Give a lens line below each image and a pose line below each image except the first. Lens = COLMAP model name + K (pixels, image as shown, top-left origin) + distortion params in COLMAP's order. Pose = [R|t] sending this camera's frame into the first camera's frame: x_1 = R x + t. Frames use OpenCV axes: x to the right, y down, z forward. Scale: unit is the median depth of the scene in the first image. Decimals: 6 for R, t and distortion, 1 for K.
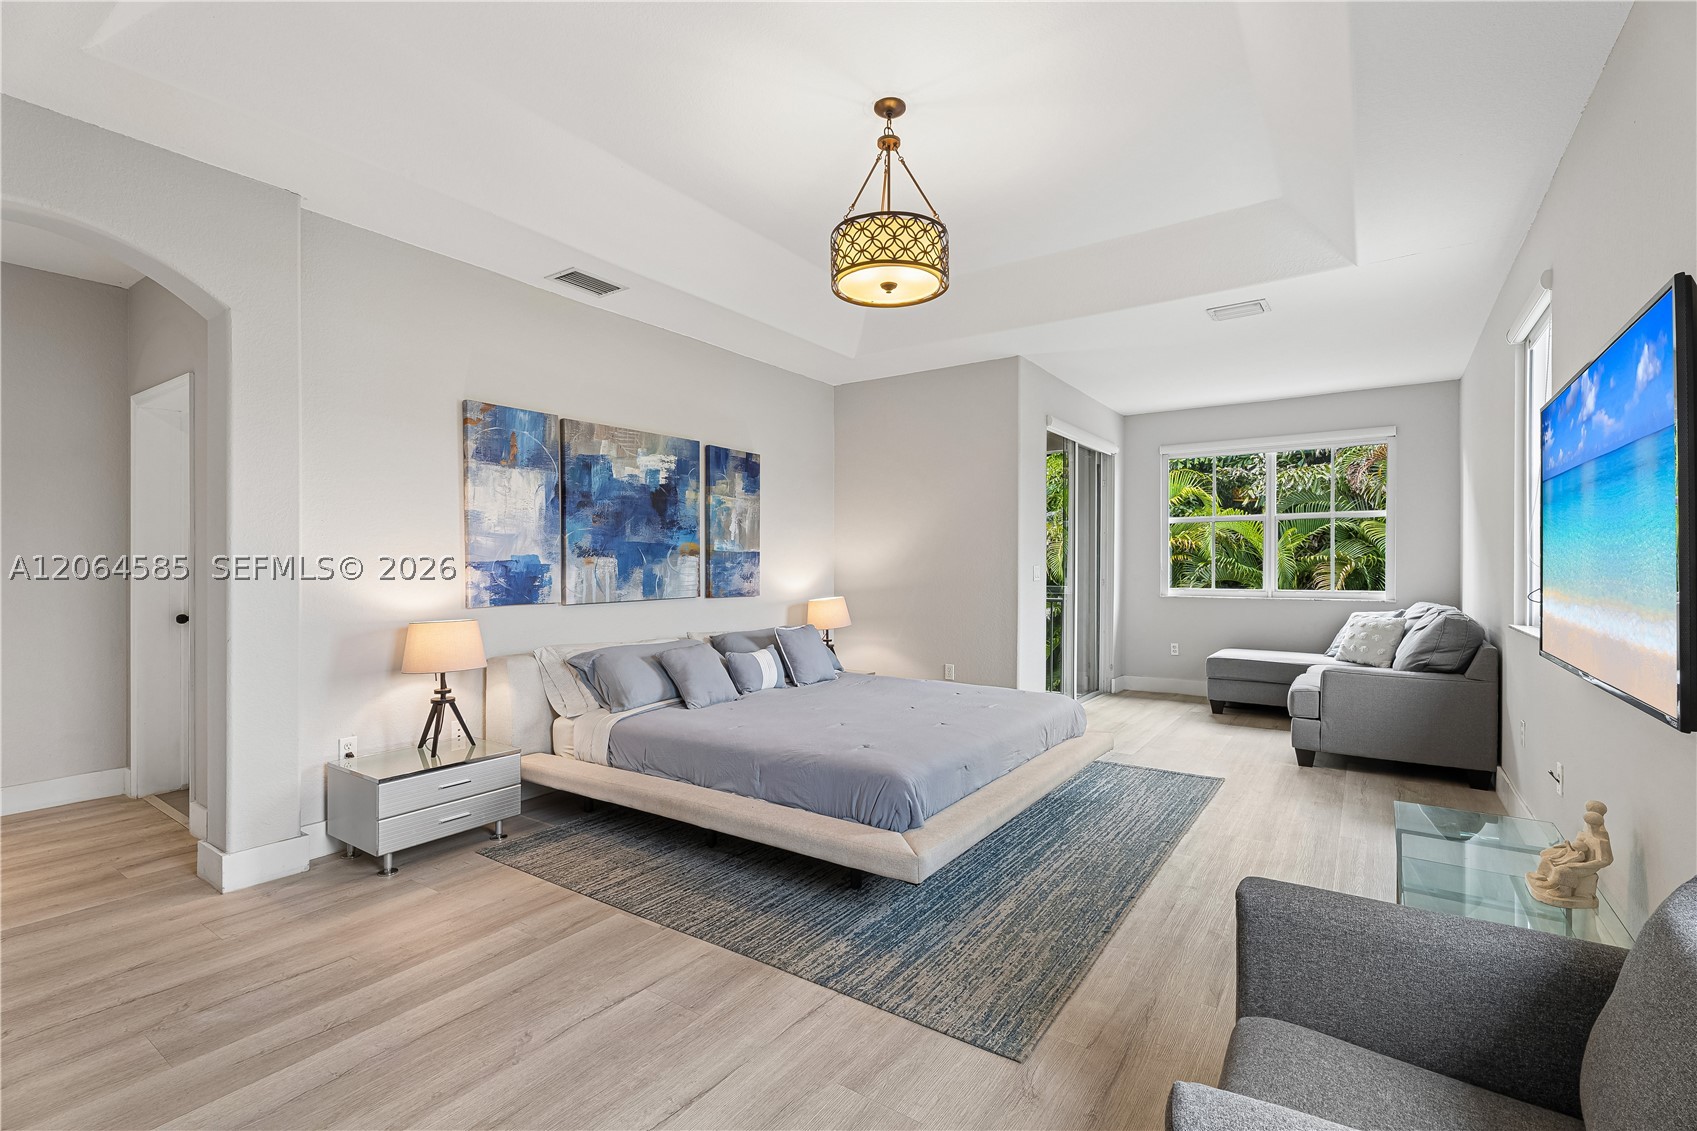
lens RADIAL K [[753.0, 0, 858.9], [0, 753.0, 563.9], [0, 0, 1]] dist [0.001675, -0.001489]
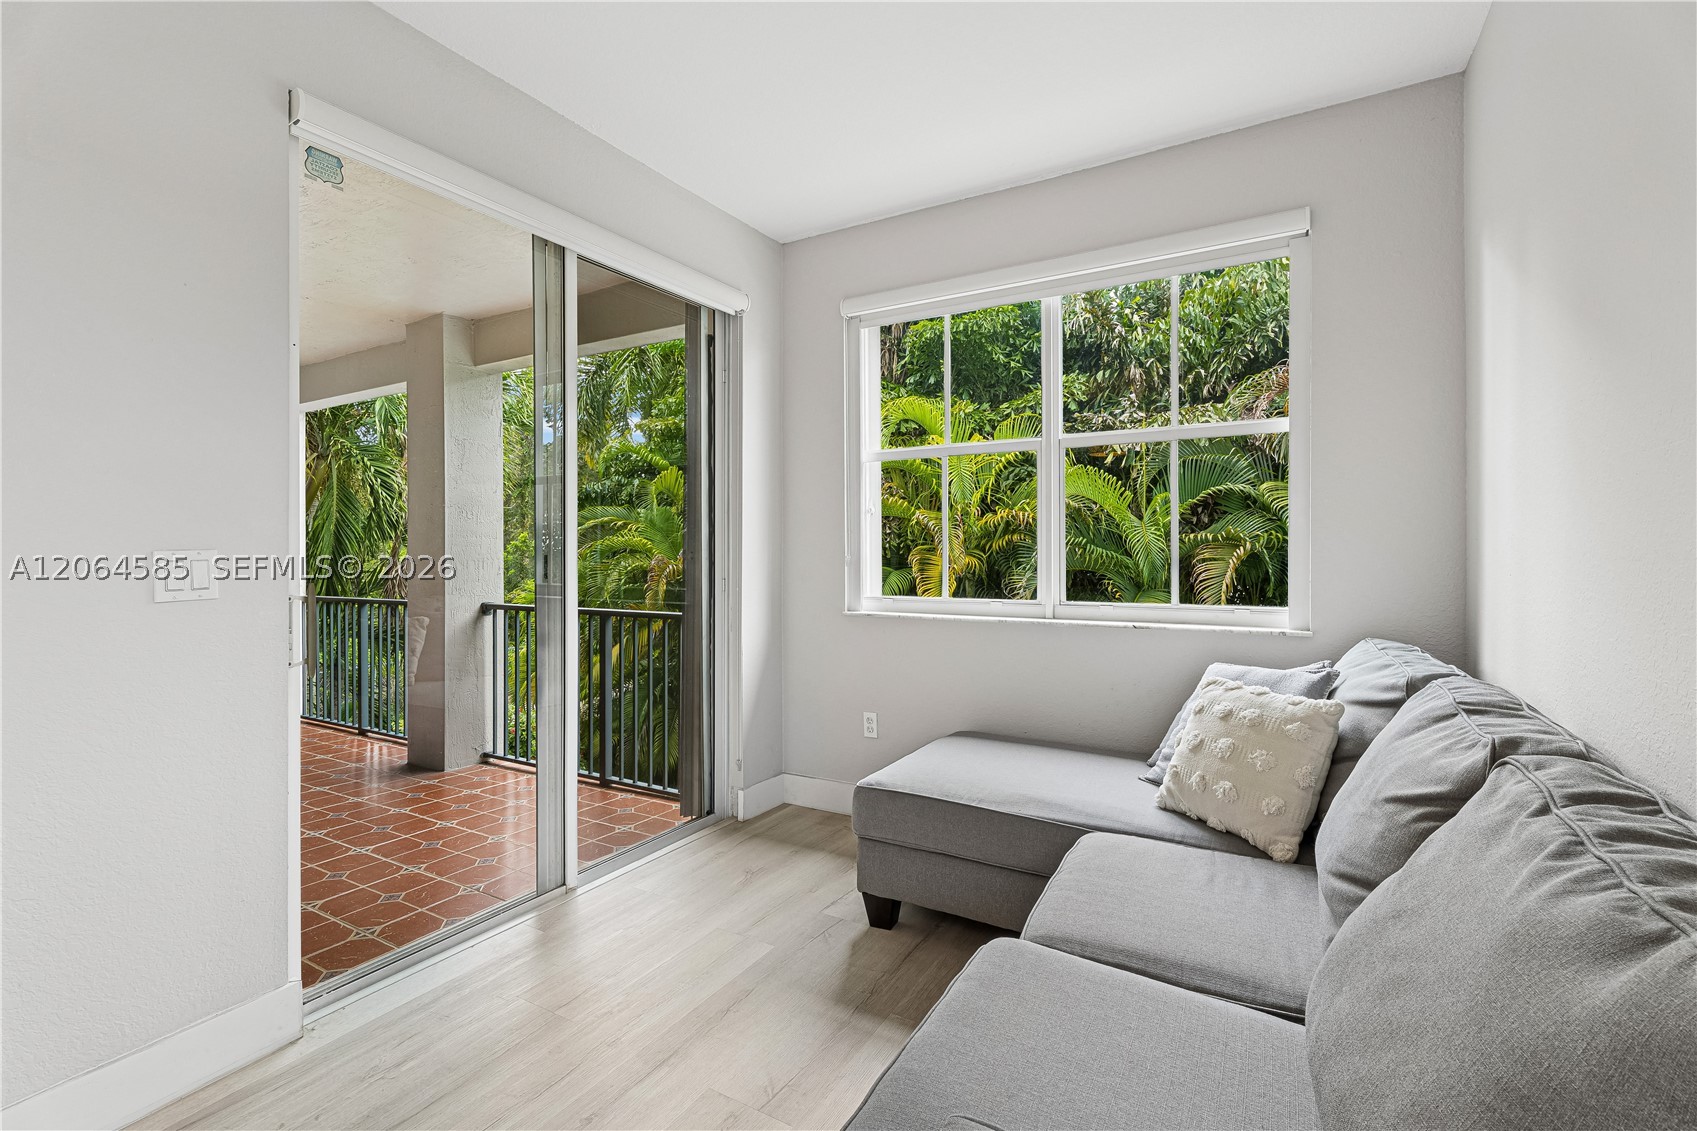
lens RADIAL K [[753.0, 0, 850.5], [0, 753.0, 548.6], [0, 0, 1]] dist [0.001675, -0.001489]
pose [[0.997342, -0.004053, 0.072752, 0.391587], [0.003994, 0.999992, 0.000952, 0.001353], [-0.072756, -0.000659, 0.997350, 0.551990]]
